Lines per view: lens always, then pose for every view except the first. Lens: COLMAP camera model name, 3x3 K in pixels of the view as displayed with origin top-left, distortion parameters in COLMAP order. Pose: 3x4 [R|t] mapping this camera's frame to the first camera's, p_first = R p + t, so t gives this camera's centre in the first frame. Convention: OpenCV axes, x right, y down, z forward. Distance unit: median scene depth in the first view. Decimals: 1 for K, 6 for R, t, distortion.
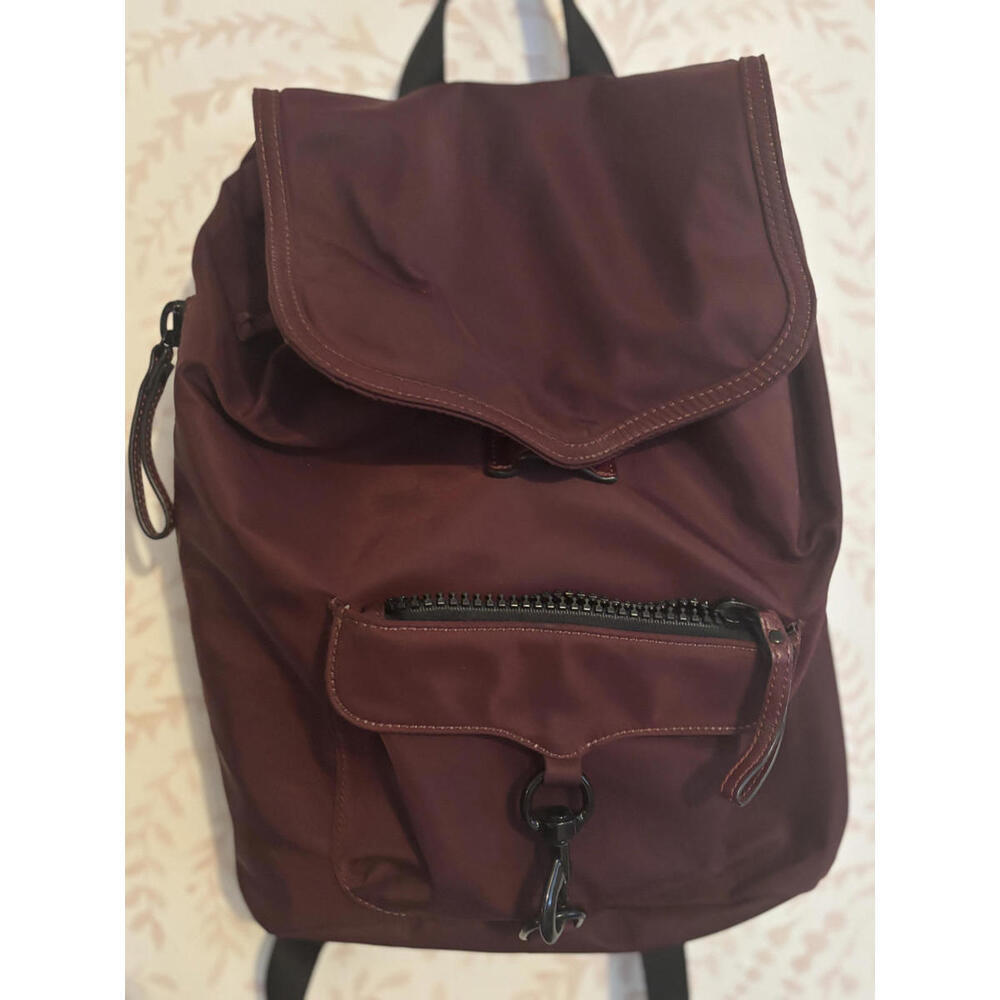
lens RADIAL K [[814.8, 0, 500.0], [0, 814.8, 500.0], [0, 0, 1]] dist [0.015769, -0.003350]
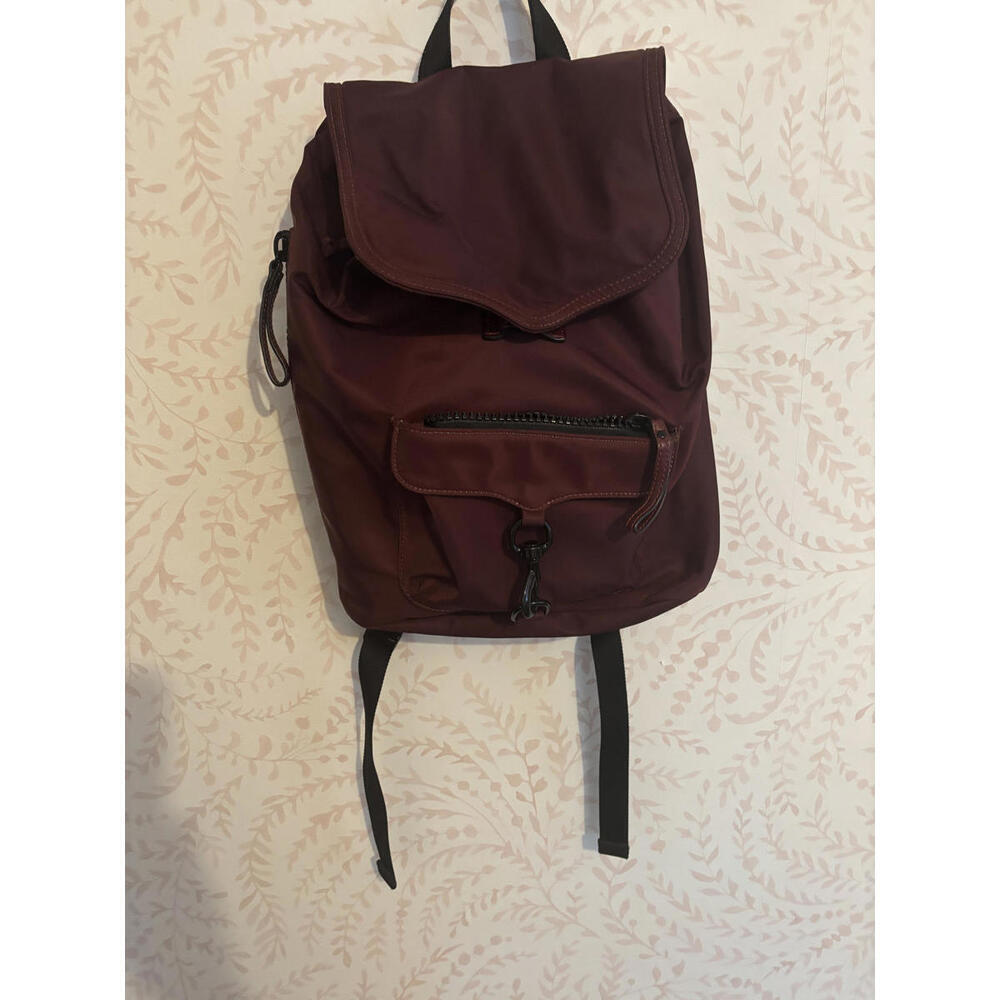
lens RADIAL K [[738.5, 0, 500.0], [0, 738.5, 500.0], [0, 0, 1]] dist [0.030807, -0.037583]
pose [[0.999190, -0.018609, -0.035673, 0.059132], [0.023525, 0.989476, 0.142770, 0.072356], [0.032641, -0.143493, 0.989113, -0.463614]]
